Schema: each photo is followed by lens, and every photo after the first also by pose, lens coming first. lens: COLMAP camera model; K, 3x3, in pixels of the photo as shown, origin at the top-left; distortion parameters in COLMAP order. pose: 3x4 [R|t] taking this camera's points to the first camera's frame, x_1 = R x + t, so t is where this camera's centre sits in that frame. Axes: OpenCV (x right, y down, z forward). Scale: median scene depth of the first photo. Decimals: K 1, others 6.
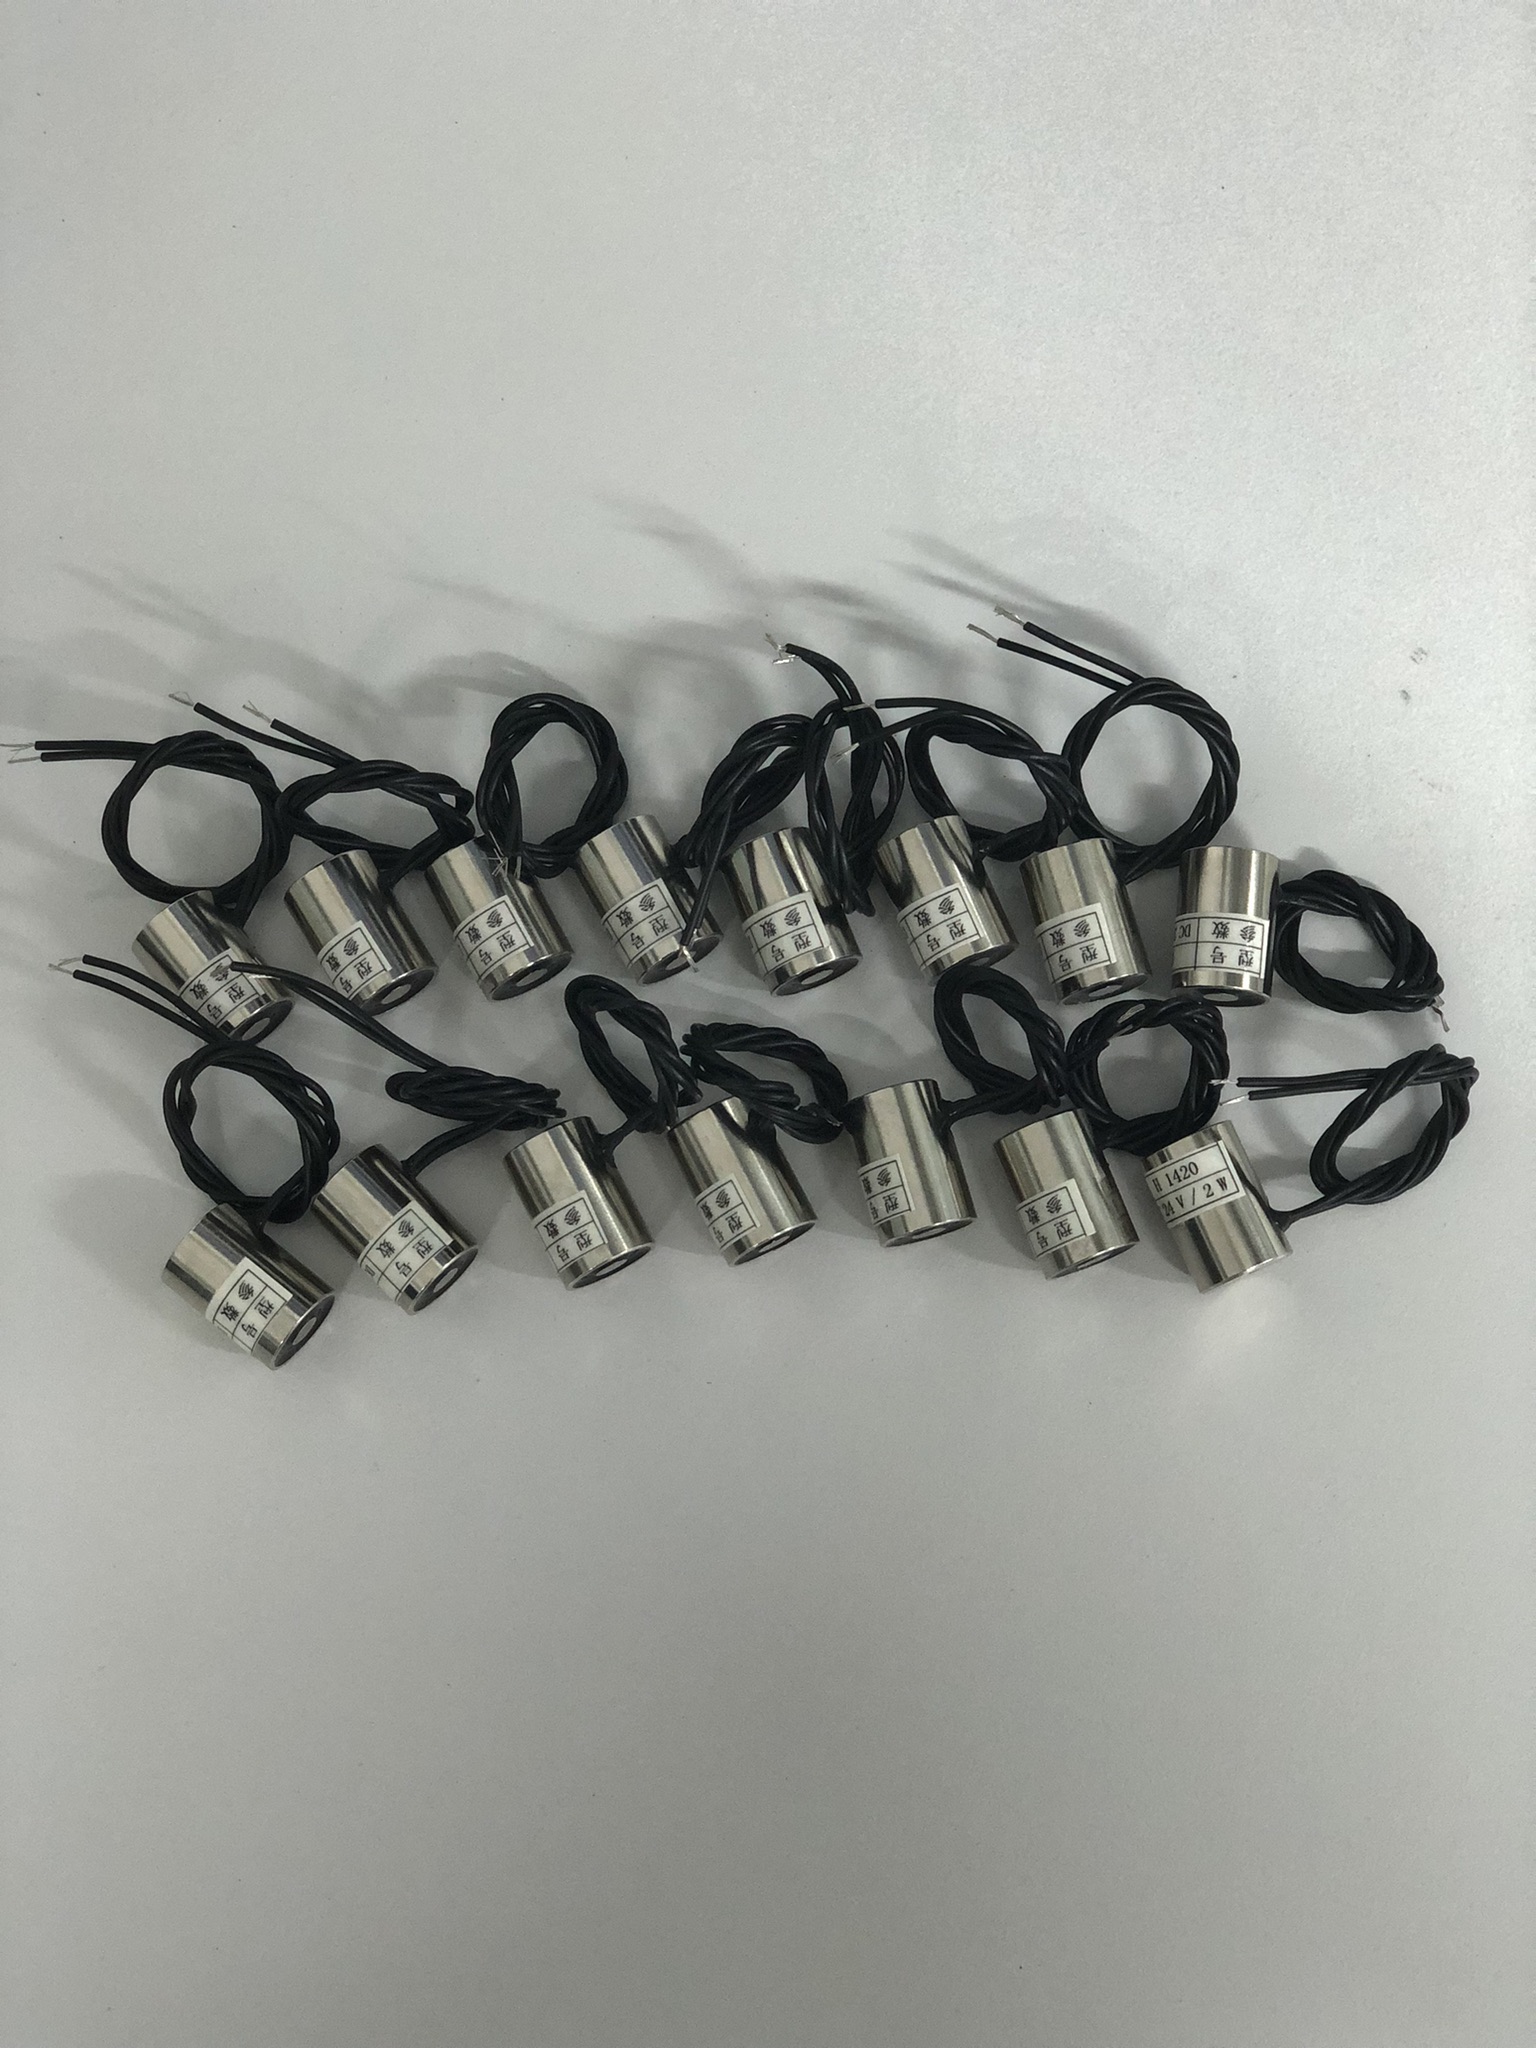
lens RADIAL K [[4055.0, 0, 780.3], [0, 4055.0, 884.5], [0, 0, 1]] dist [-1.276407, 24.639378]
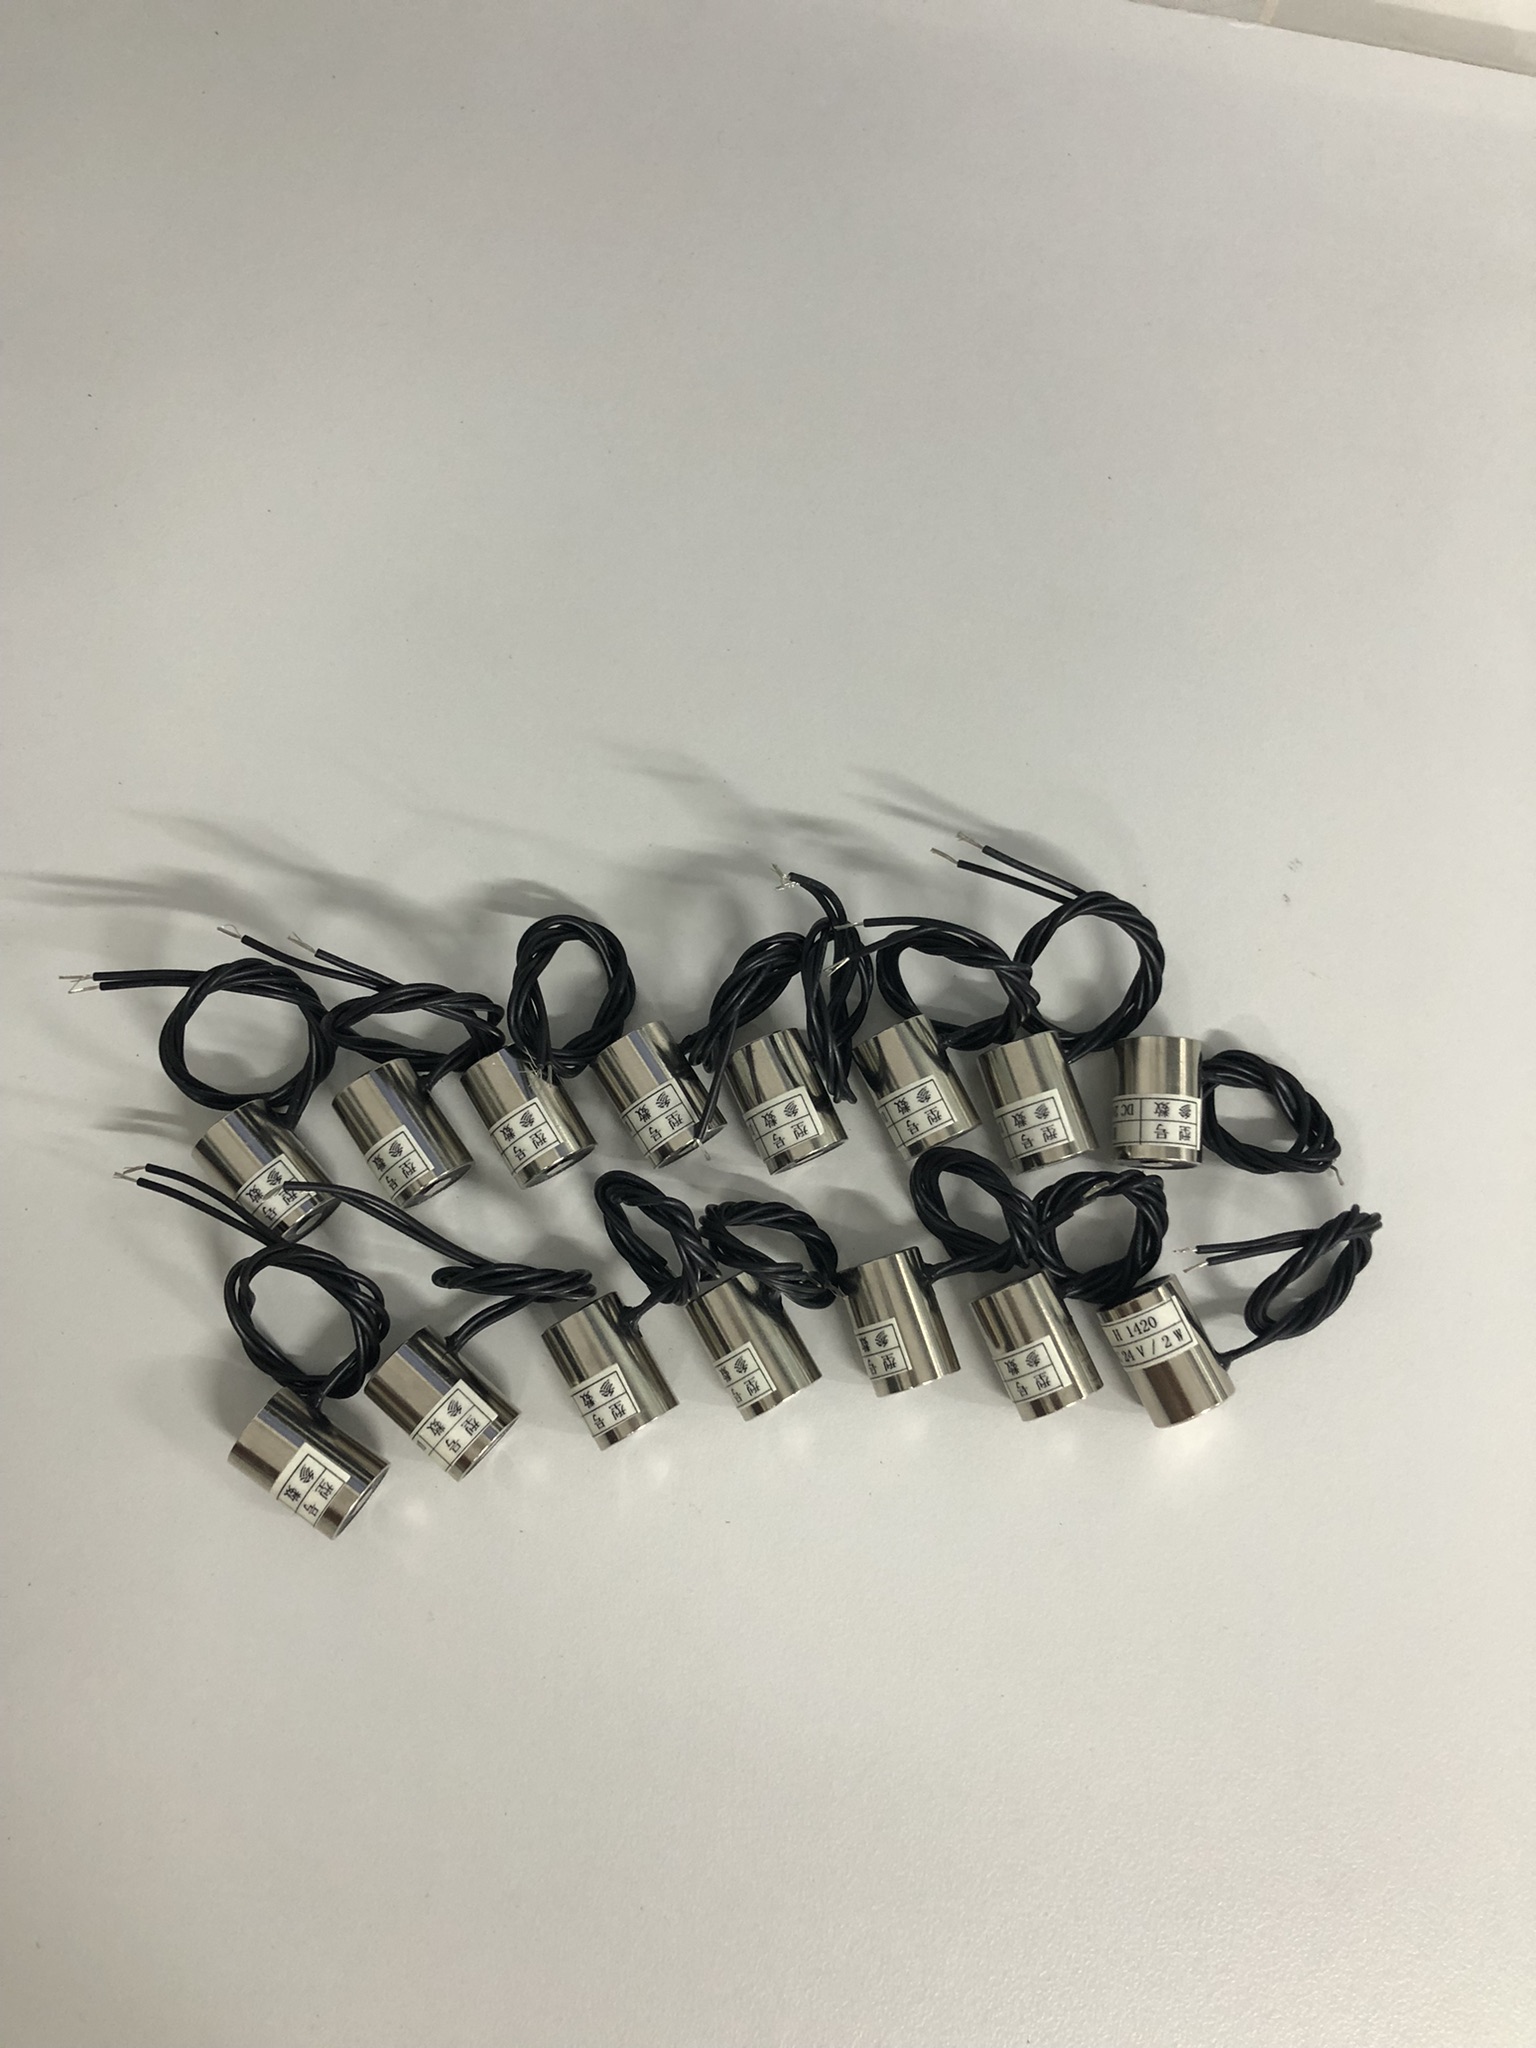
lens RADIAL K [[1990.1, 0, 797.7], [0, 1990.1, 994.0], [0, 0, 1]] dist [0.003216, -0.016413]
pose [[0.993593, -0.027224, 0.109694, -0.056010], [0.024804, 0.999419, 0.023365, -0.037665], [-0.110266, -0.020494, 0.993691, 0.441632]]
